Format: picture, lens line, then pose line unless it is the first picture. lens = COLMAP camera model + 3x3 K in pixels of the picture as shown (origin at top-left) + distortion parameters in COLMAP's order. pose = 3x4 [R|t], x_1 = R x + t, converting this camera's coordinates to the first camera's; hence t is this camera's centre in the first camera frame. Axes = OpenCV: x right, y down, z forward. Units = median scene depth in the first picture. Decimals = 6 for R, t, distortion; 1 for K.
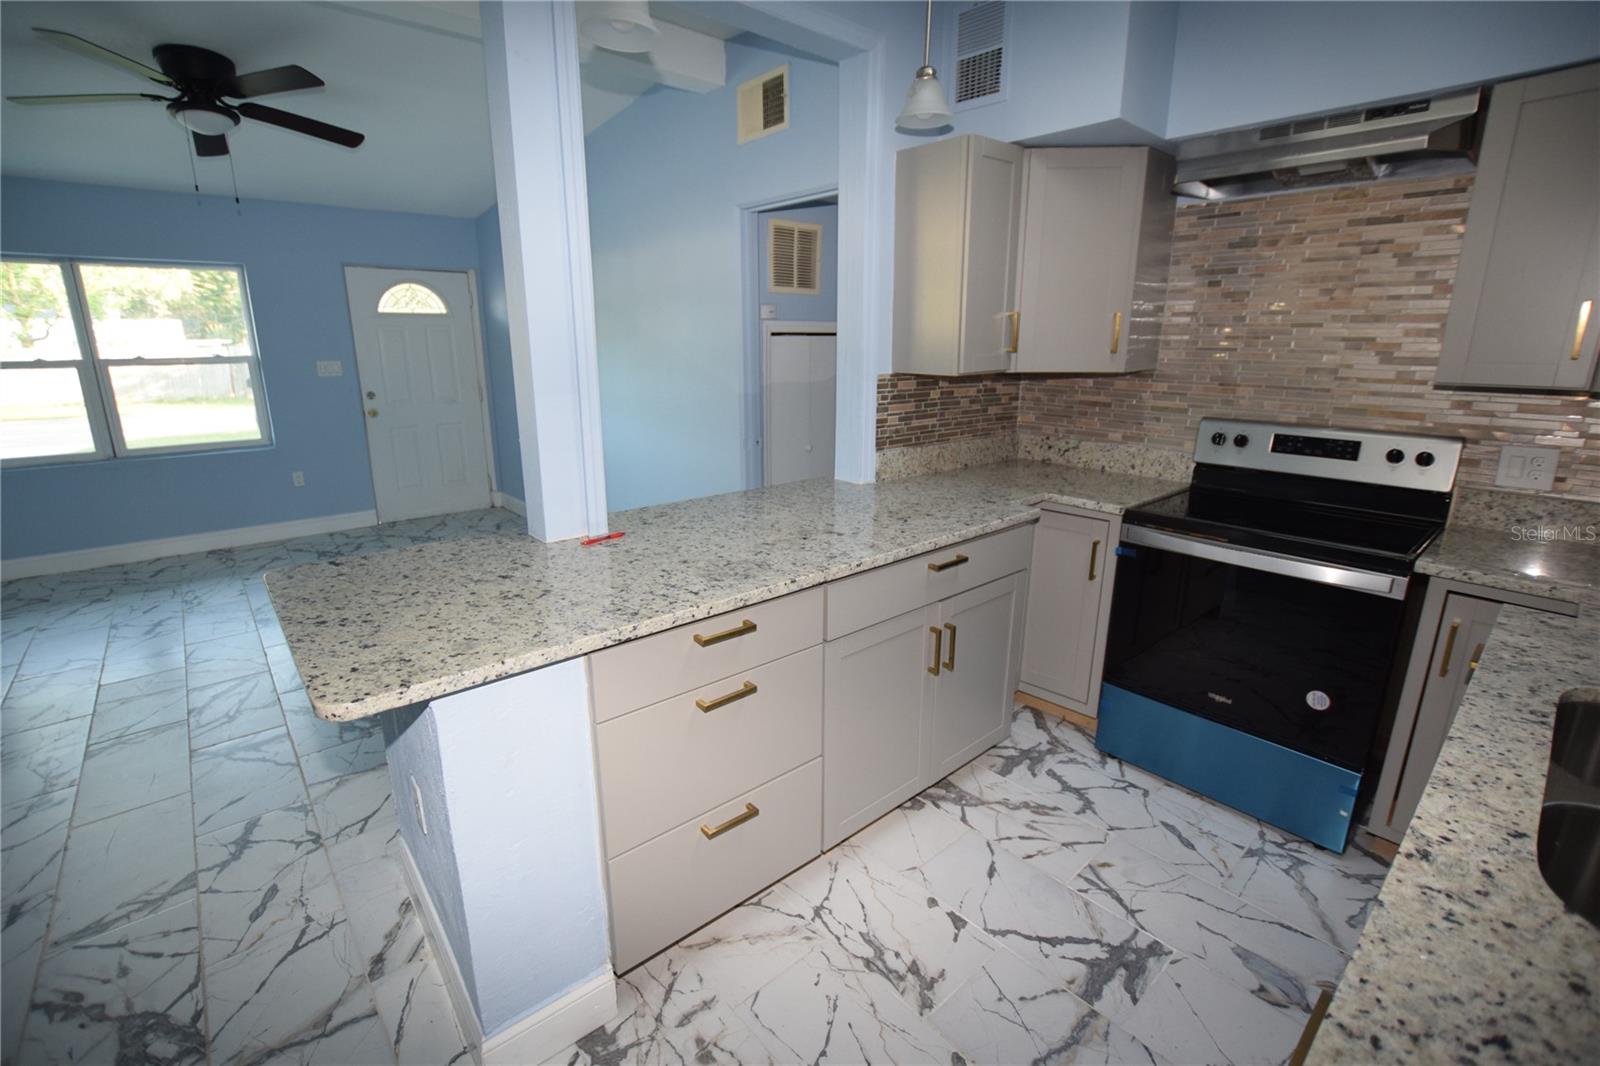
lens RADIAL K [[705.0, 0, 793.0], [0, 705.0, 522.9], [0, 0, 1]] dist [-0.034407, 0.005495]
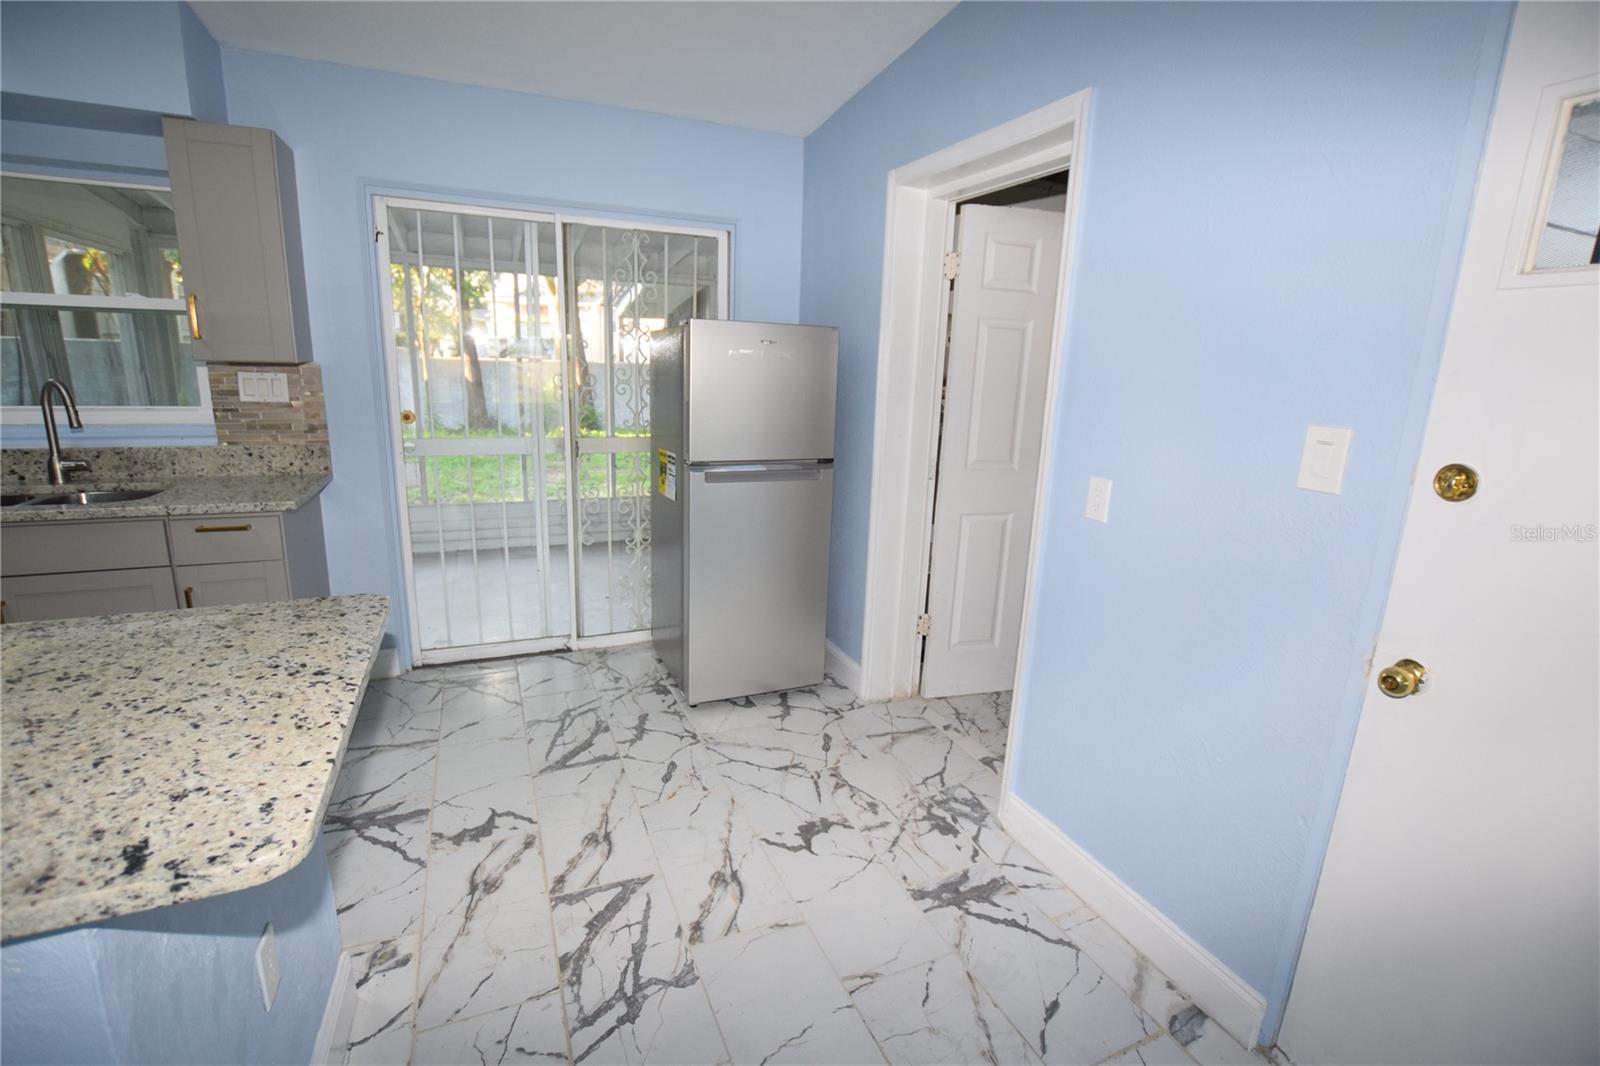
lens RADIAL K [[708.6, 0, 798.6], [0, 708.6, 523.2], [0, 0, 1]] dist [-0.030264, 0.000507]
pose [[-0.954005, -0.103156, 0.281485, -0.882505], [0.036697, 0.891692, 0.451153, -0.217742], [-0.297537, 0.440732, -0.846893, 0.901482]]
